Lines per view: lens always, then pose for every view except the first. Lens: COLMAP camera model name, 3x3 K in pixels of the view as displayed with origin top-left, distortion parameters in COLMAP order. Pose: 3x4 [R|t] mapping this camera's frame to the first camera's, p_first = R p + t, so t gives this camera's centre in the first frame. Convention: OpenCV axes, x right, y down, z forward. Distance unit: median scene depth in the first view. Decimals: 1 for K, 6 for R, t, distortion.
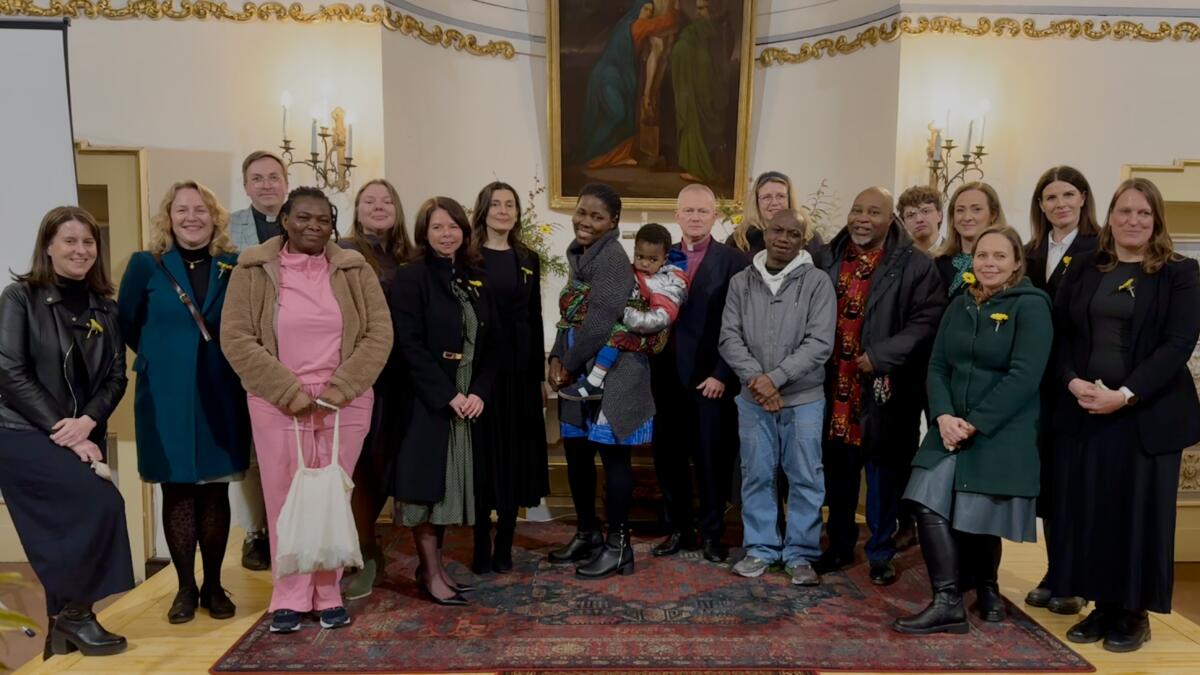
lens RADIAL K [[1009.4, 0, 640.7], [0, 1009.4, 362.1], [0, 0, 1]] dist [0.201250, -0.425987]
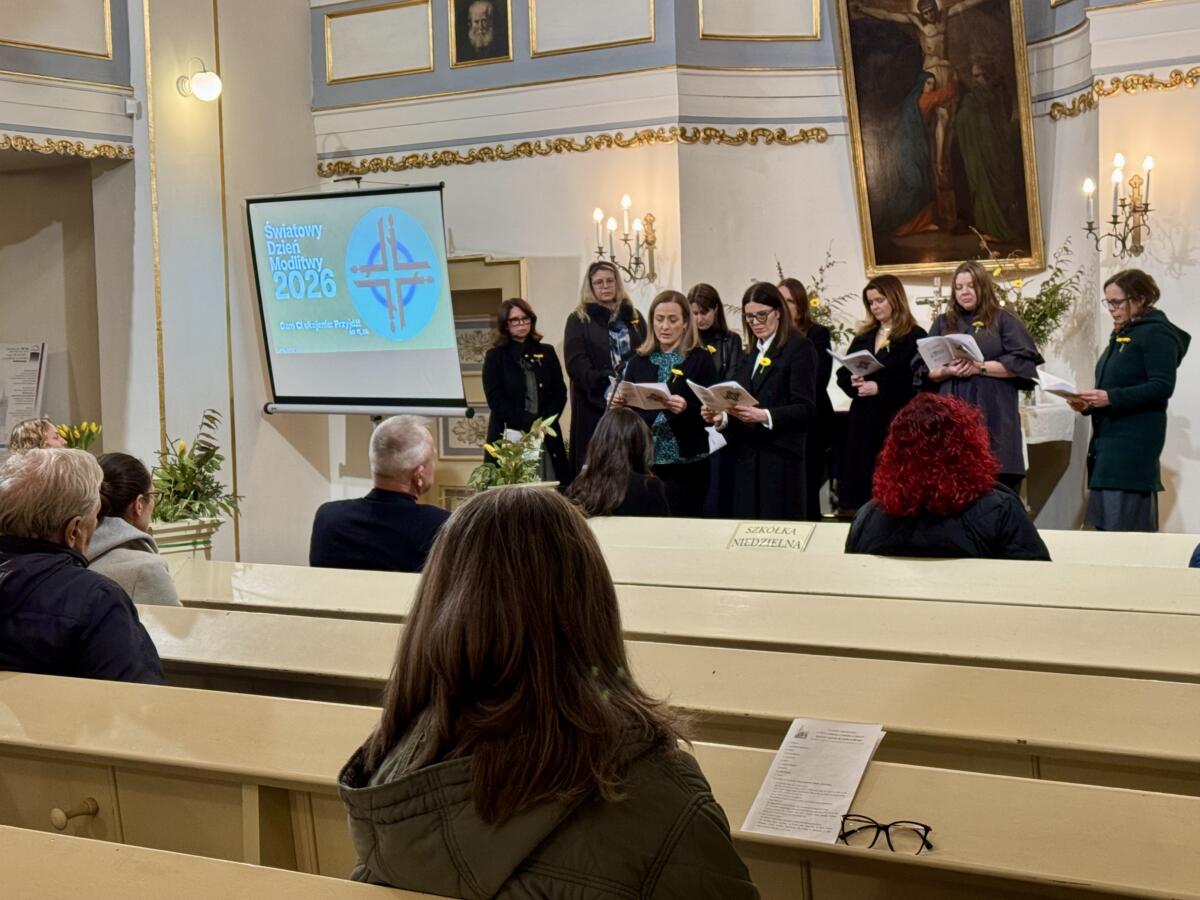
lens RADIAL K [[2024.6, 0, 600.0], [0, 2024.6, 450.0], [0, 0, 1]] dist [0.157021, -0.118899]
pose [[0.787521, -0.004590, -0.616271, 1.026713], [-0.020395, 0.999230, -0.033505, 0.101139], [0.615951, 0.038954, 0.786821, -0.816728]]
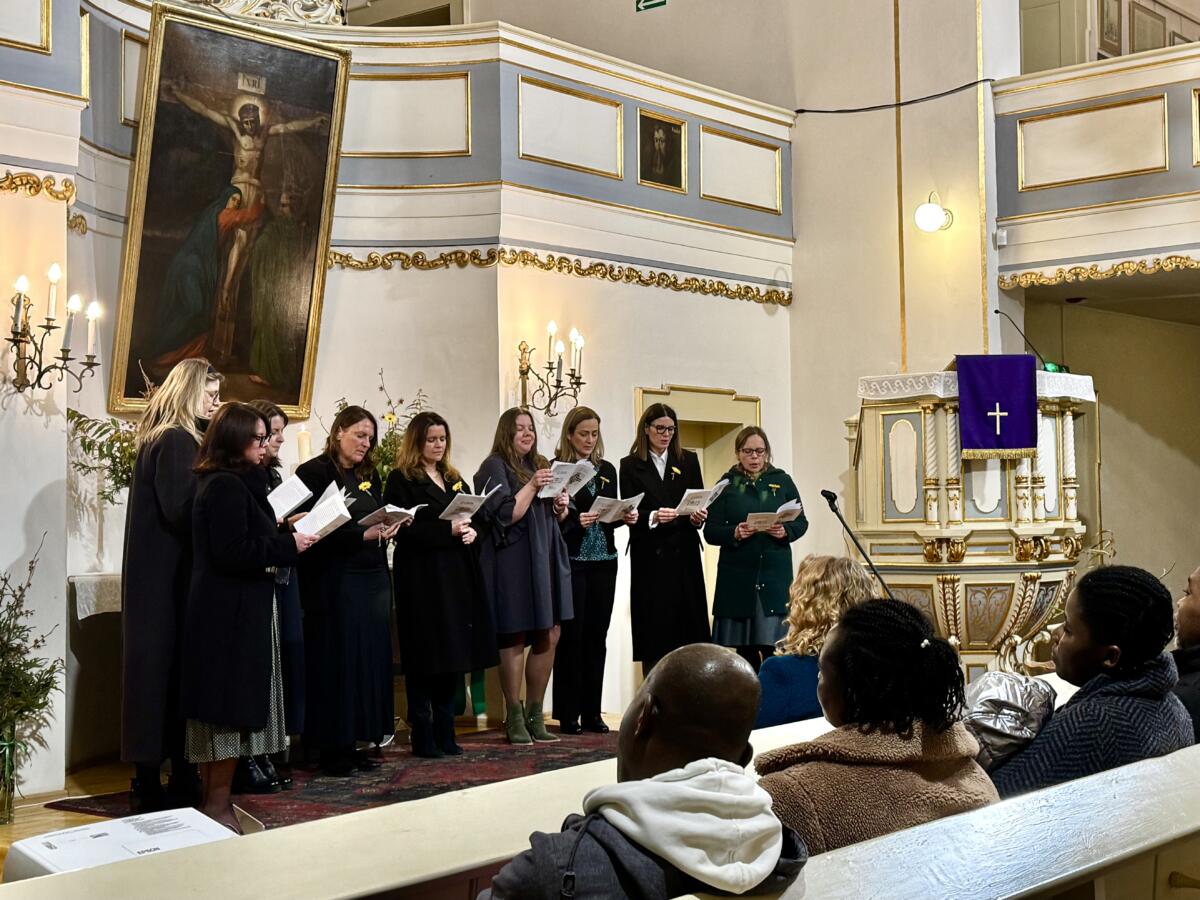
lens RADIAL K [[1751.0, 0, 668.4], [0, 1751.0, 411.1], [0, 0, 1]] dist [0.180049, -0.091694]
pose [[0.647777, 0.018573, 0.761604, -0.957248], [0.094614, 0.990002, -0.104617, 0.043334], [-0.755932, 0.139827, 0.639543, -0.273718]]
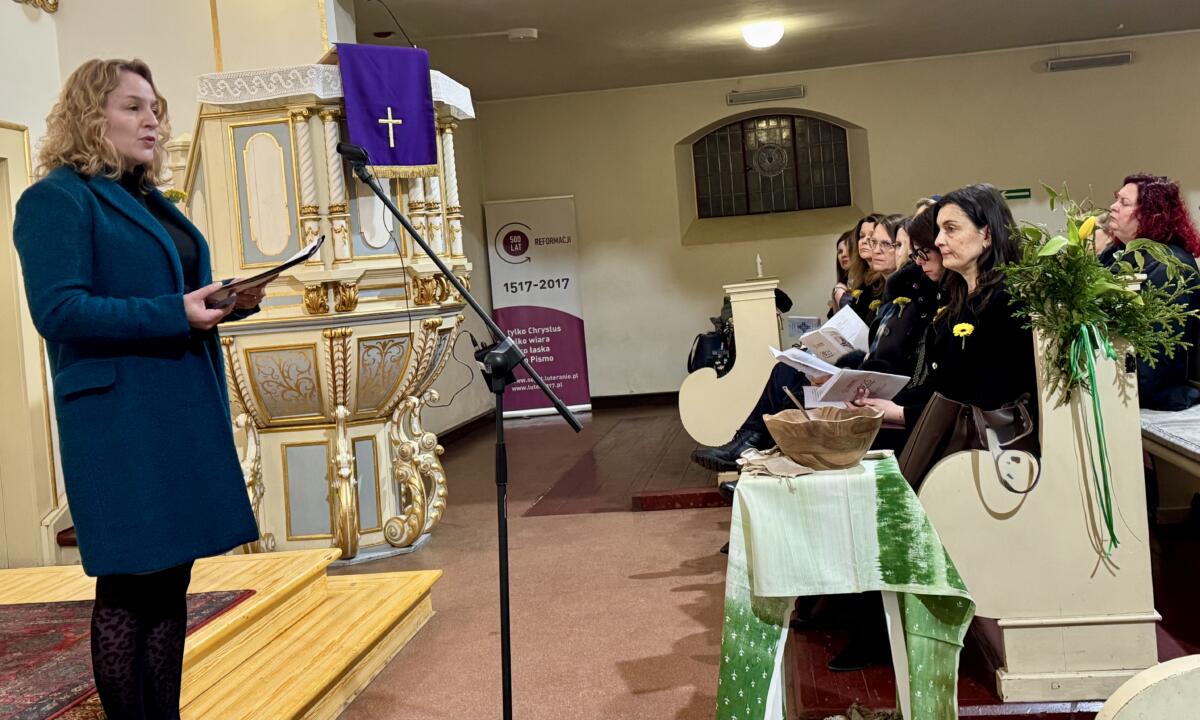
lens RADIAL K [[1317.1, 0, 604.3], [0, 1317.1, 293.0], [0, 0, 1]] dist [0.179129, -0.367695]
pose [[0.176995, -0.039169, 0.983432, -0.418004], [0.170515, 0.985318, 0.008555, 0.046986], [-0.969328, 0.166175, 0.181075, 0.265079]]
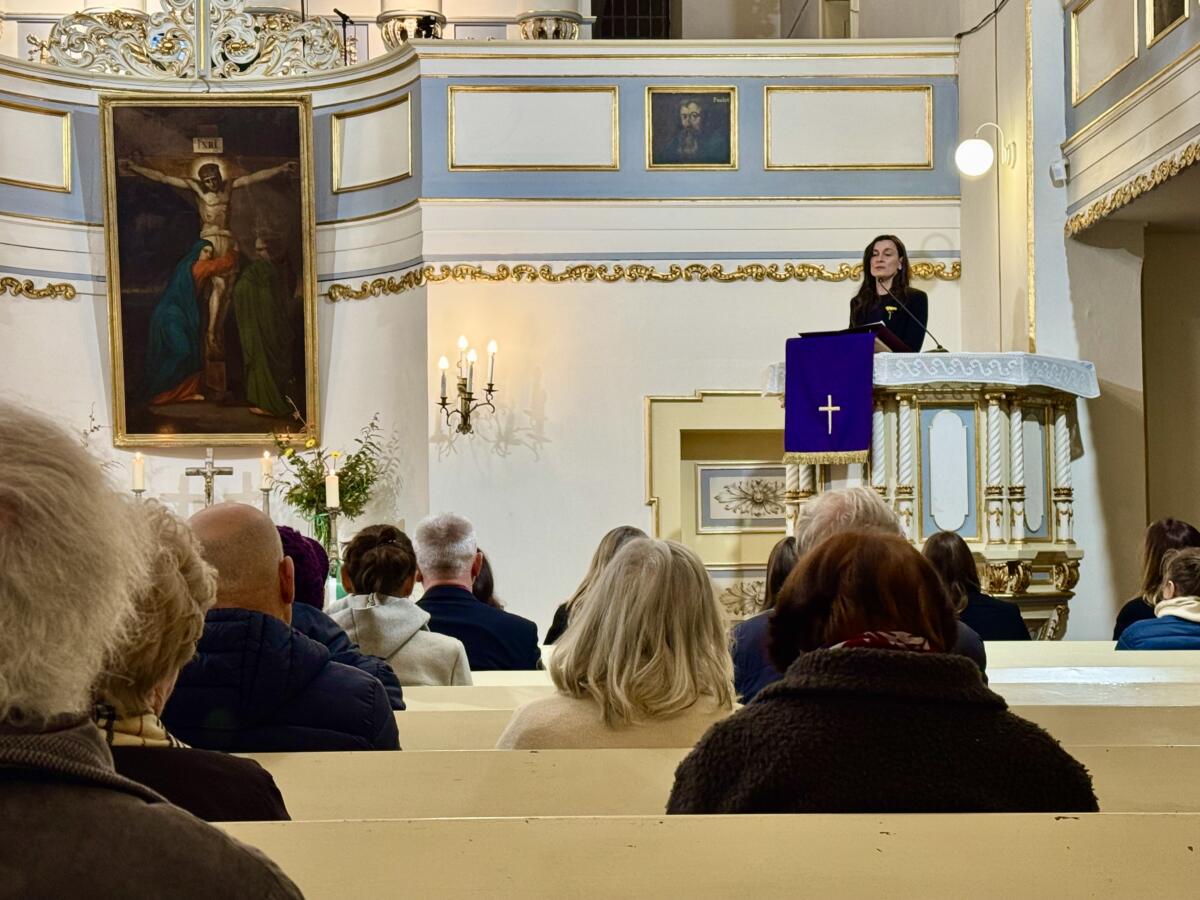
lens RADIAL K [[2186.4, 0, 600.0], [0, 2186.4, 450.0], [0, 0, 1]] dist [0.146452, 0.171878]
pose [[0.999734, -0.022004, 0.006851, 0.381388], [0.022772, 0.988891, -0.146888, 0.179999], [-0.003542, 0.147005, 0.989129, -1.136022]]
